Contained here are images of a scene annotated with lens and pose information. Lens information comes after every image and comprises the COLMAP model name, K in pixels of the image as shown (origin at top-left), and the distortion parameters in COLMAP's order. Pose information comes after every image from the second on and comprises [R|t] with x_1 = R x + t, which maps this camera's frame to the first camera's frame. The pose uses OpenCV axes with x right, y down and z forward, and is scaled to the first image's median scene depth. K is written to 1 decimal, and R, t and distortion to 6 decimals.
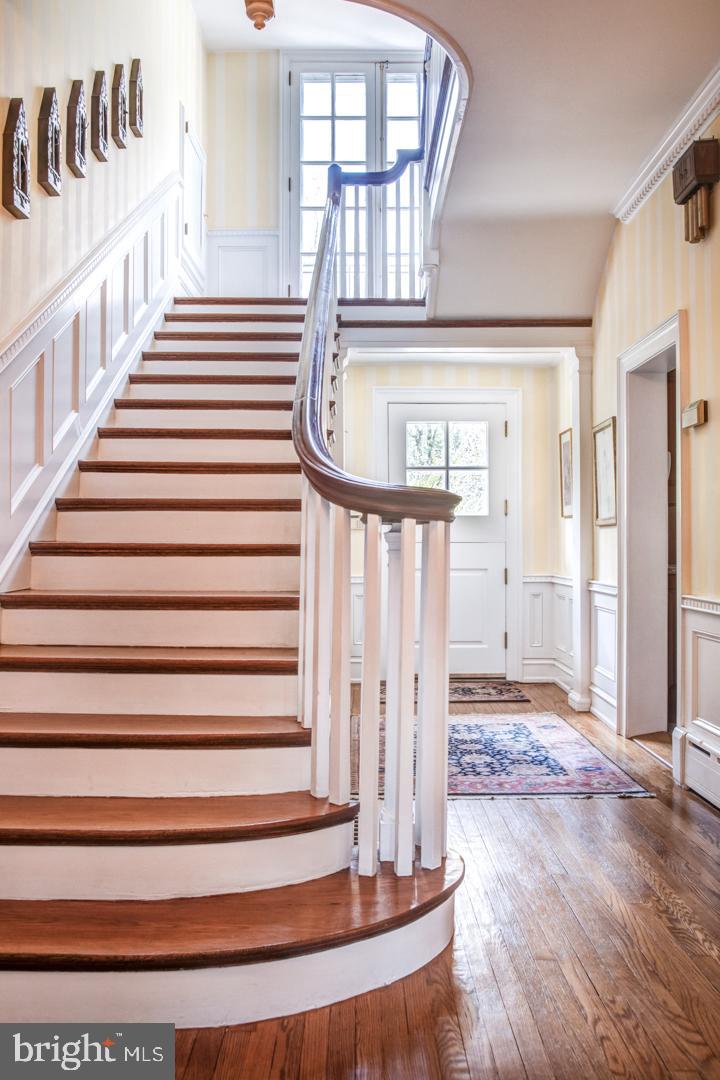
lens RADIAL K [[888.3, 0, 354.0], [0, 888.3, 535.2], [0, 0, 1]] dist [-0.051393, -0.005303]
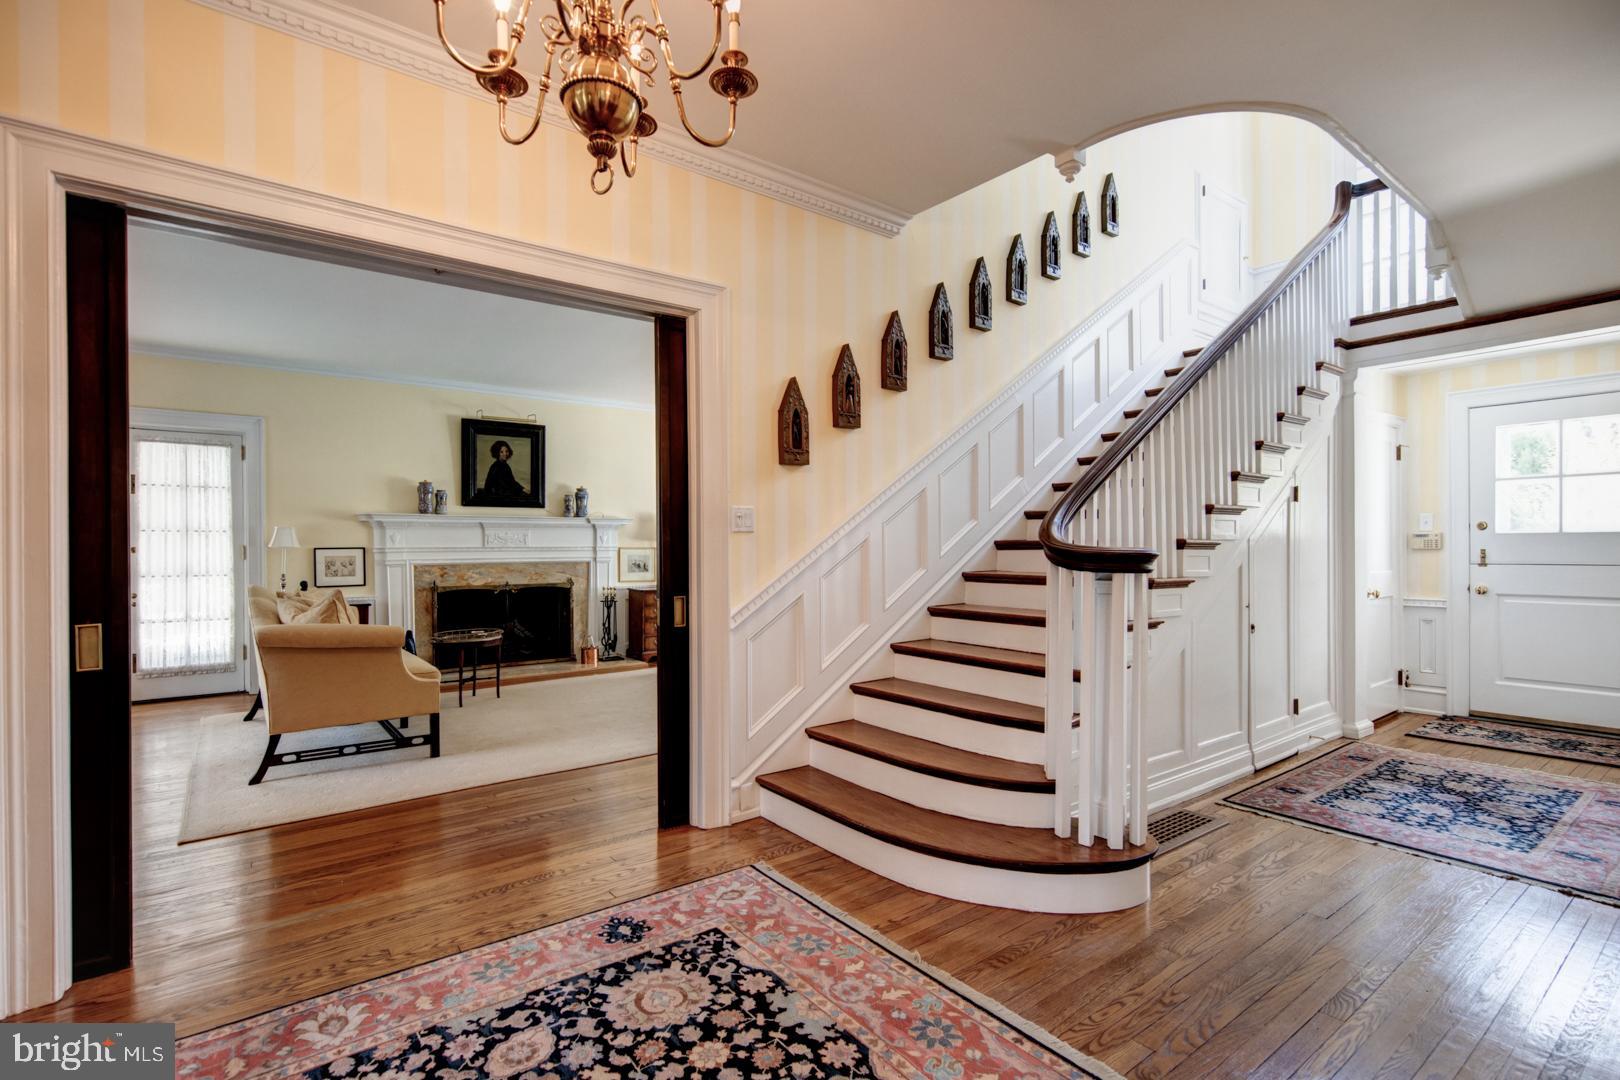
lens RADIAL K [[751.1, 0, 797.4], [0, 751.1, 548.1], [0, 0, 1]] dist [0.012247, -0.000036]
pose [[0.605267, -0.003764, -0.796014, 0.435924], [0.015974, 0.999845, 0.007419, -0.043655], [0.795863, -0.017206, 0.605233, -0.005073]]
